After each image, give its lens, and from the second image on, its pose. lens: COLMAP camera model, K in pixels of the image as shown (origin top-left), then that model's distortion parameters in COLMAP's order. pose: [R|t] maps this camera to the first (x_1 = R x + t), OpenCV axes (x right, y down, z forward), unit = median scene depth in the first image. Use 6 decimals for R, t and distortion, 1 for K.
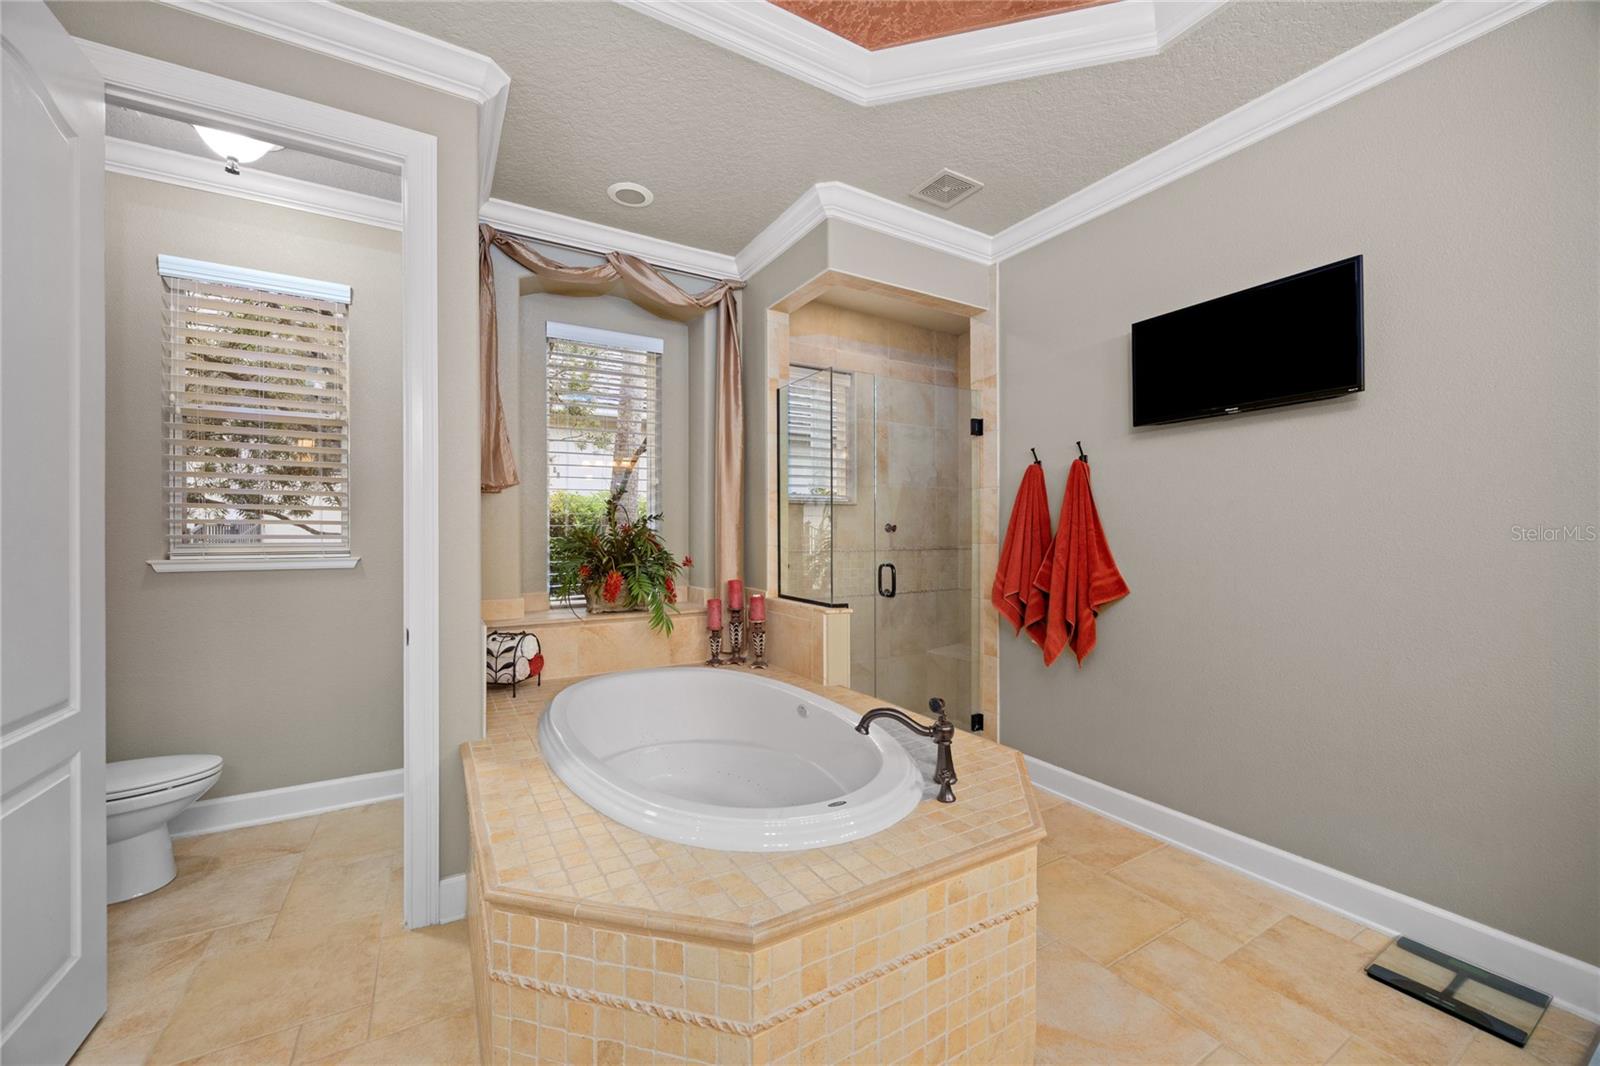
lens RADIAL K [[615.5, 0, 792.3], [0, 615.5, 533.7], [0, 0, 1]] dist [0.000304, 0.000143]
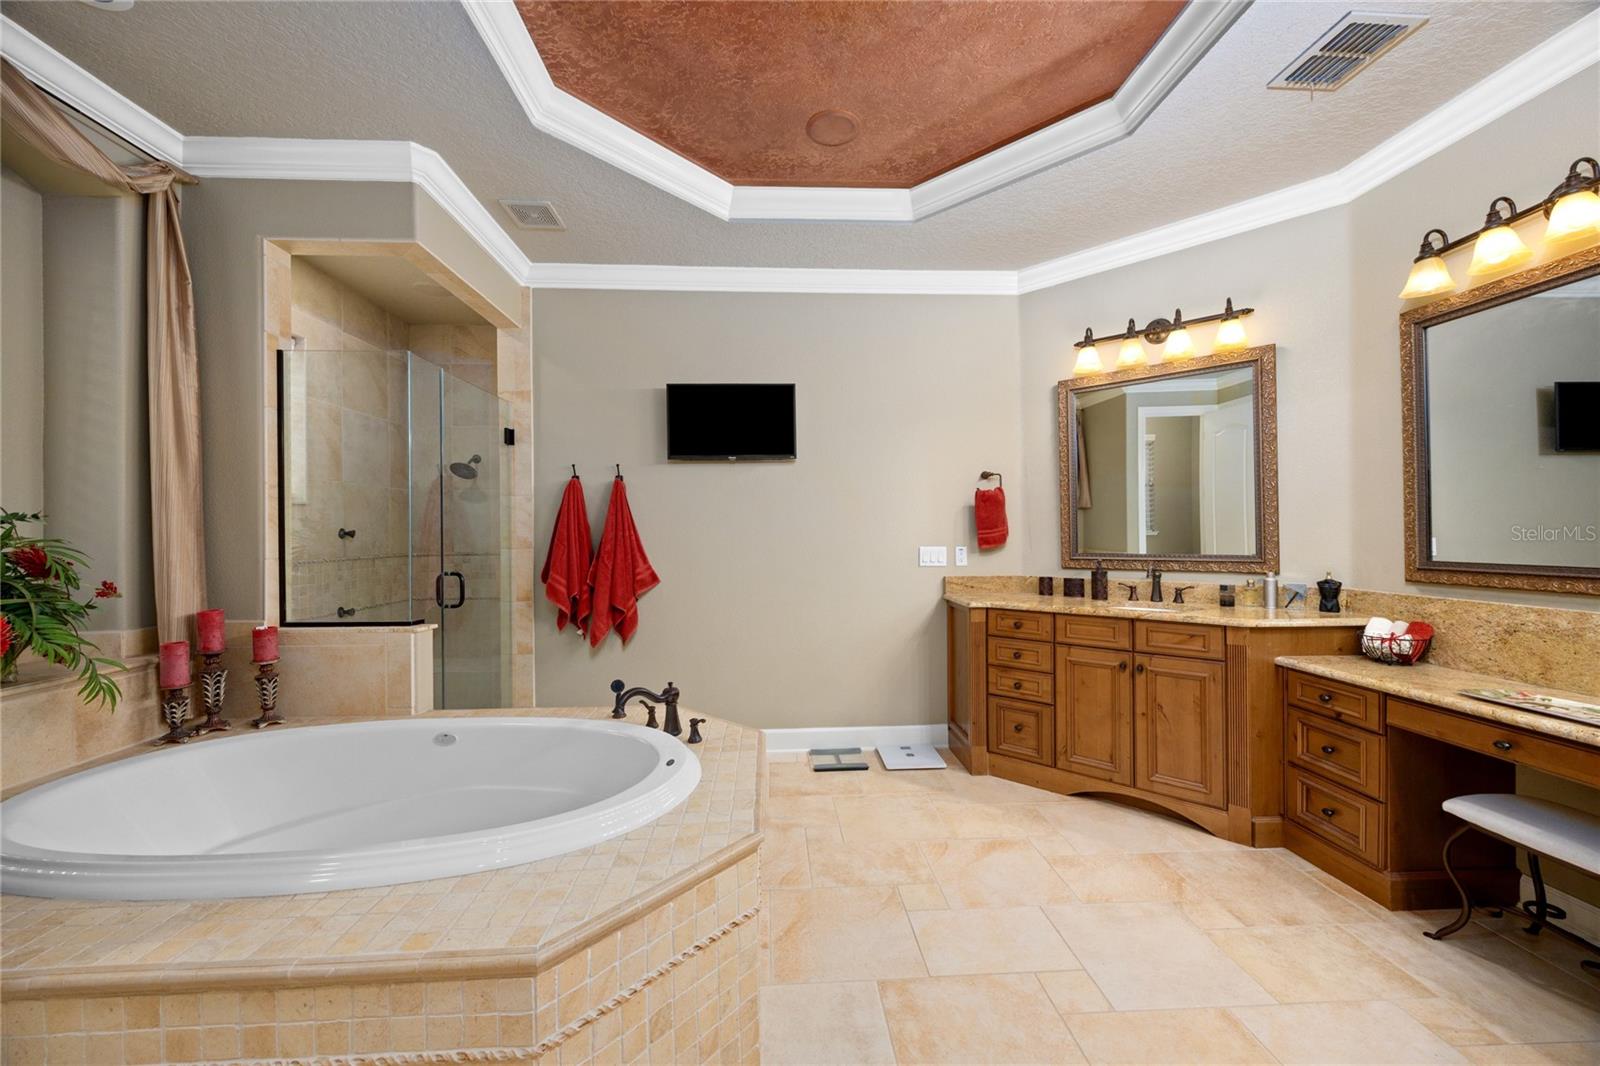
lens RADIAL K [[615.5, 0, 792.3], [0, 615.5, 533.7], [0, 0, 1]] dist [0.000304, 0.000143]
pose [[0.460642, -0.004047, 0.887577, -0.429059], [0.008094, 0.999967, 0.000359, -0.006486], [-0.887549, 0.007019, 0.460660, 0.105151]]
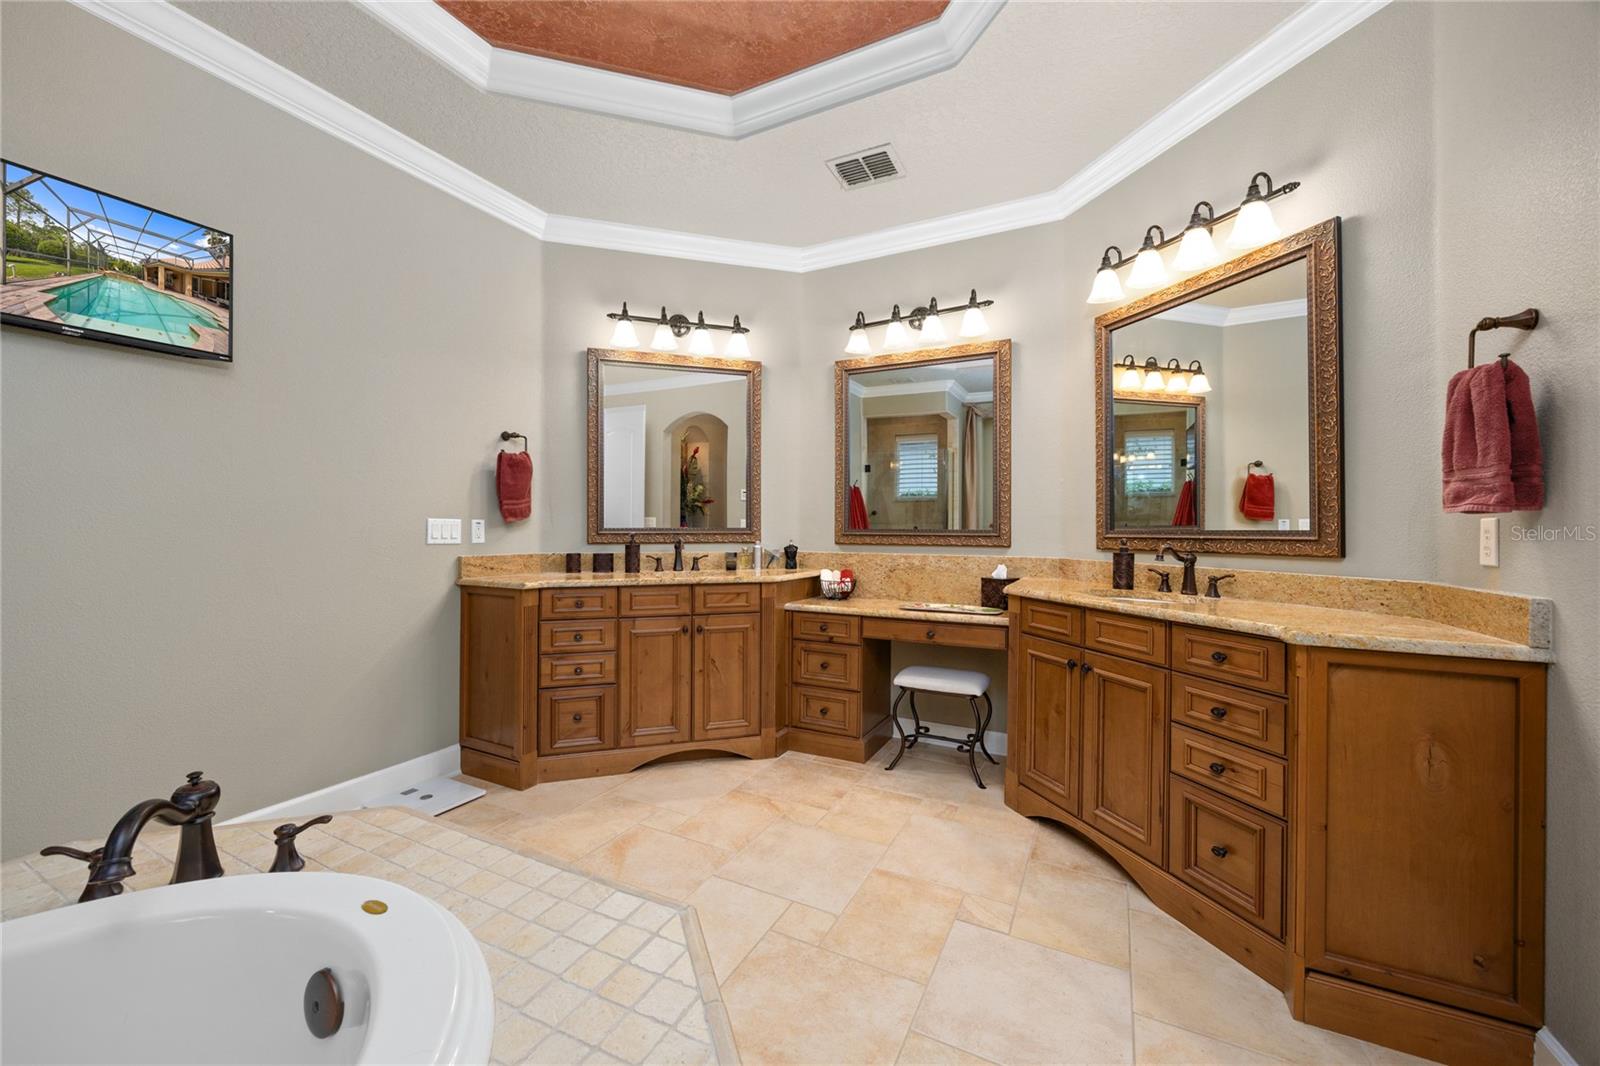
lens RADIAL K [[618.9, 0, 799.7], [0, 618.9, 527.8], [0, 0, 1]] dist [-0.000653, -0.000013]
pose [[-0.540772, -0.001082, 0.841168, -0.310115], [-0.004082, 0.999991, -0.001338, 0.034390], [-0.841159, -0.004157, -0.540772, 0.470106]]
